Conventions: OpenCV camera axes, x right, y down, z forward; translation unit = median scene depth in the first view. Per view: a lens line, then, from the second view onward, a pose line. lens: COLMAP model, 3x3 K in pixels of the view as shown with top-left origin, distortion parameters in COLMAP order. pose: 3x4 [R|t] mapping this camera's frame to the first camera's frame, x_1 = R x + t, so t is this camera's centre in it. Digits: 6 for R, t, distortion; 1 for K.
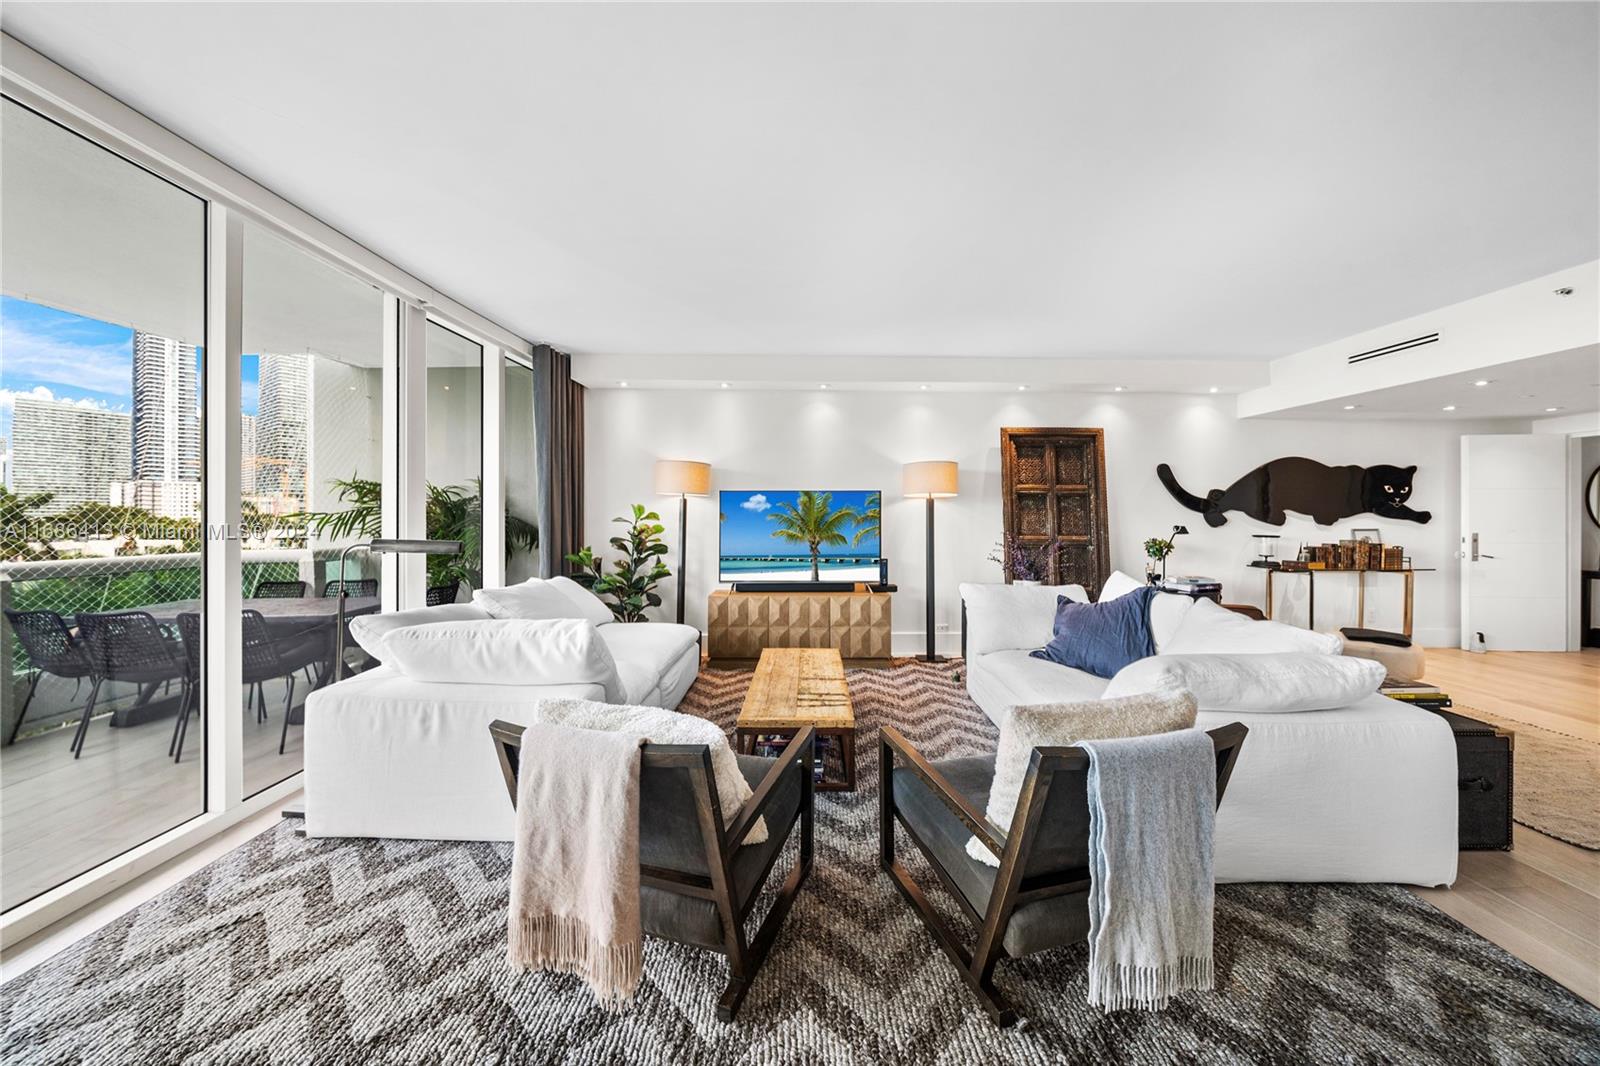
lens RADIAL K [[557.4, 0, 790.9], [0, 557.4, 514.9], [0, 0, 1]] dist [-0.003201, -0.000962]
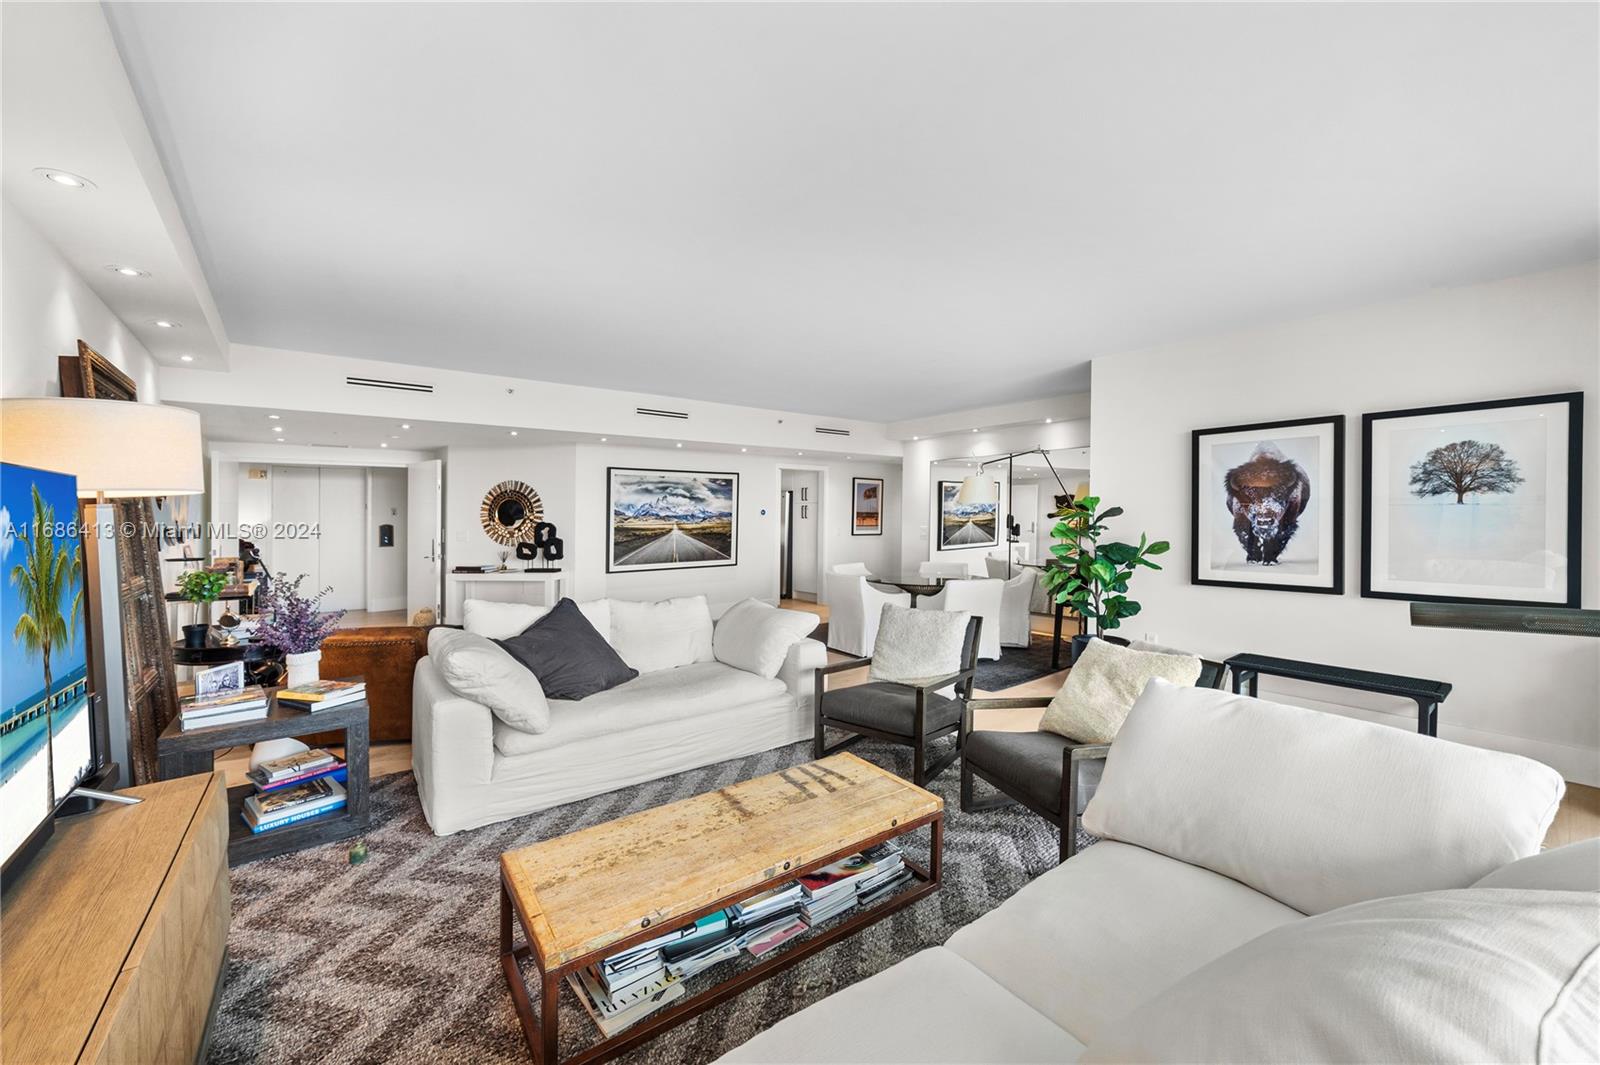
lens RADIAL K [[610.1, 0, 787.1], [0, 610.1, 525.7], [0, 0, 1]] dist [-0.001259, -0.000014]
pose [[-0.593364, -0.011460, 0.804853, -0.337630], [0.007770, 0.999771, 0.019964, -0.019824], [-0.804897, 0.018099, -0.593139, 0.865417]]
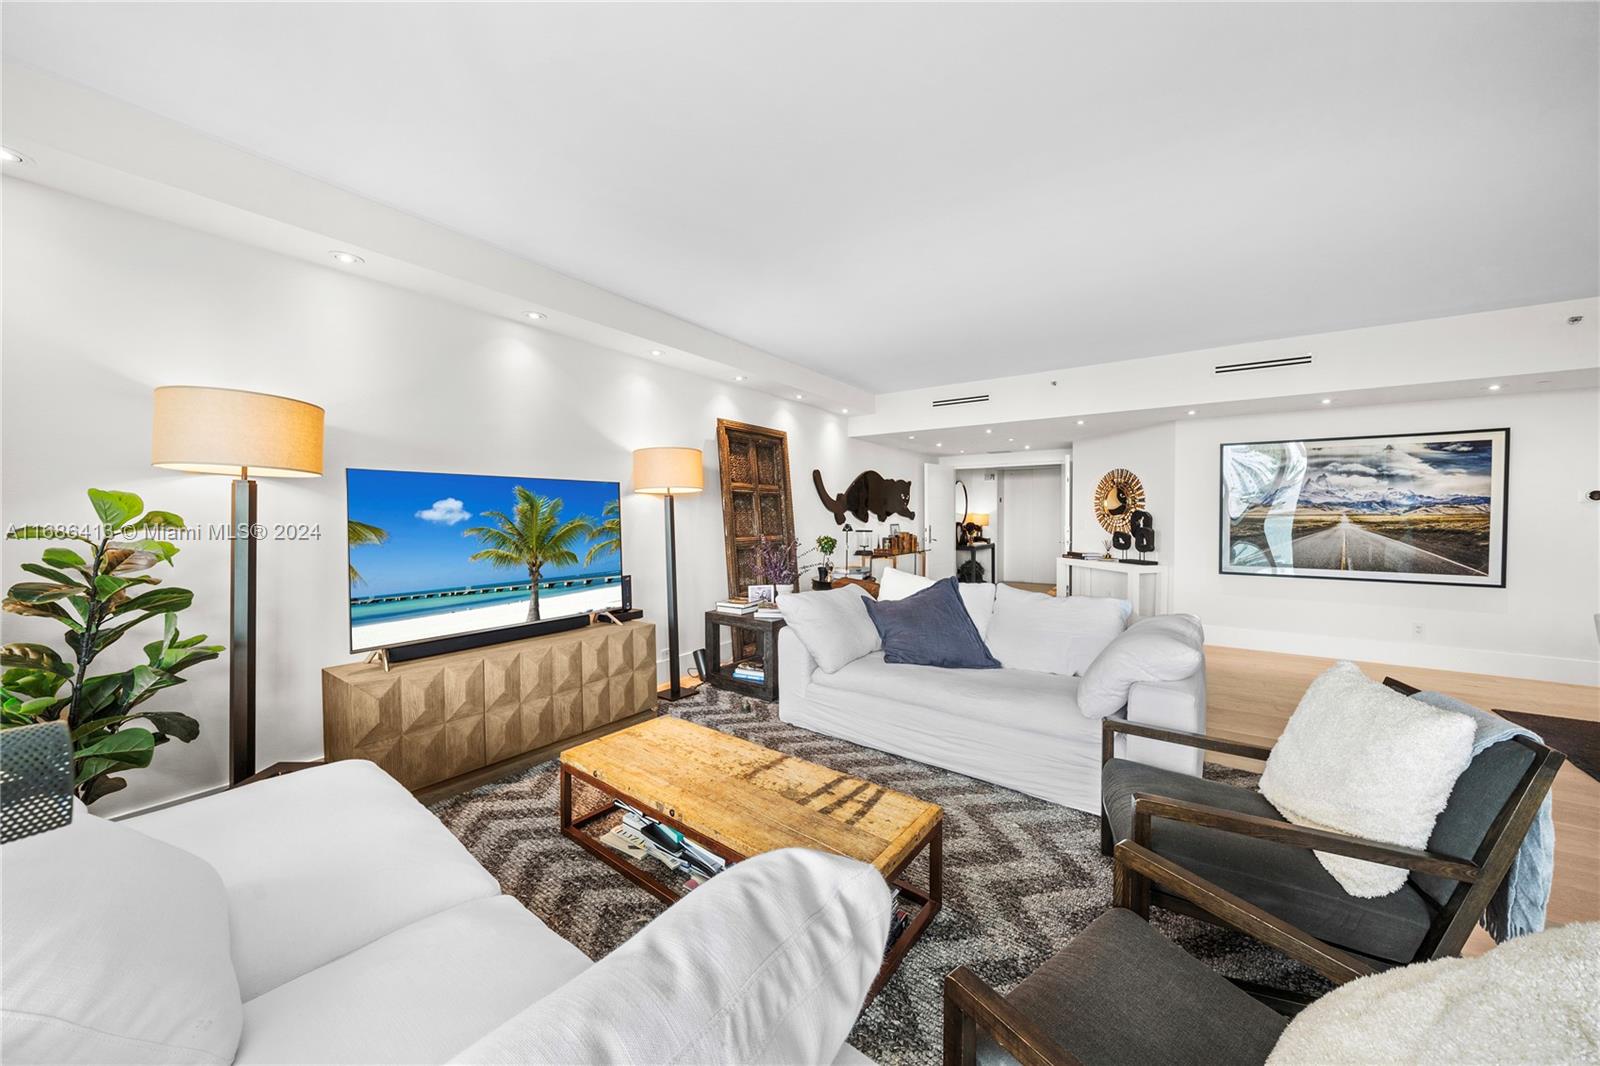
lens RADIAL K [[557.4, 0, 797.4], [0, 557.4, 520.0], [0, 0, 1]] dist [-0.003201, -0.000962]
pose [[0.593687, -0.011234, 0.804618, -0.284363], [0.004676, 0.999934, 0.010511, -0.000961], [-0.804682, -0.002478, 0.593700, 0.373265]]
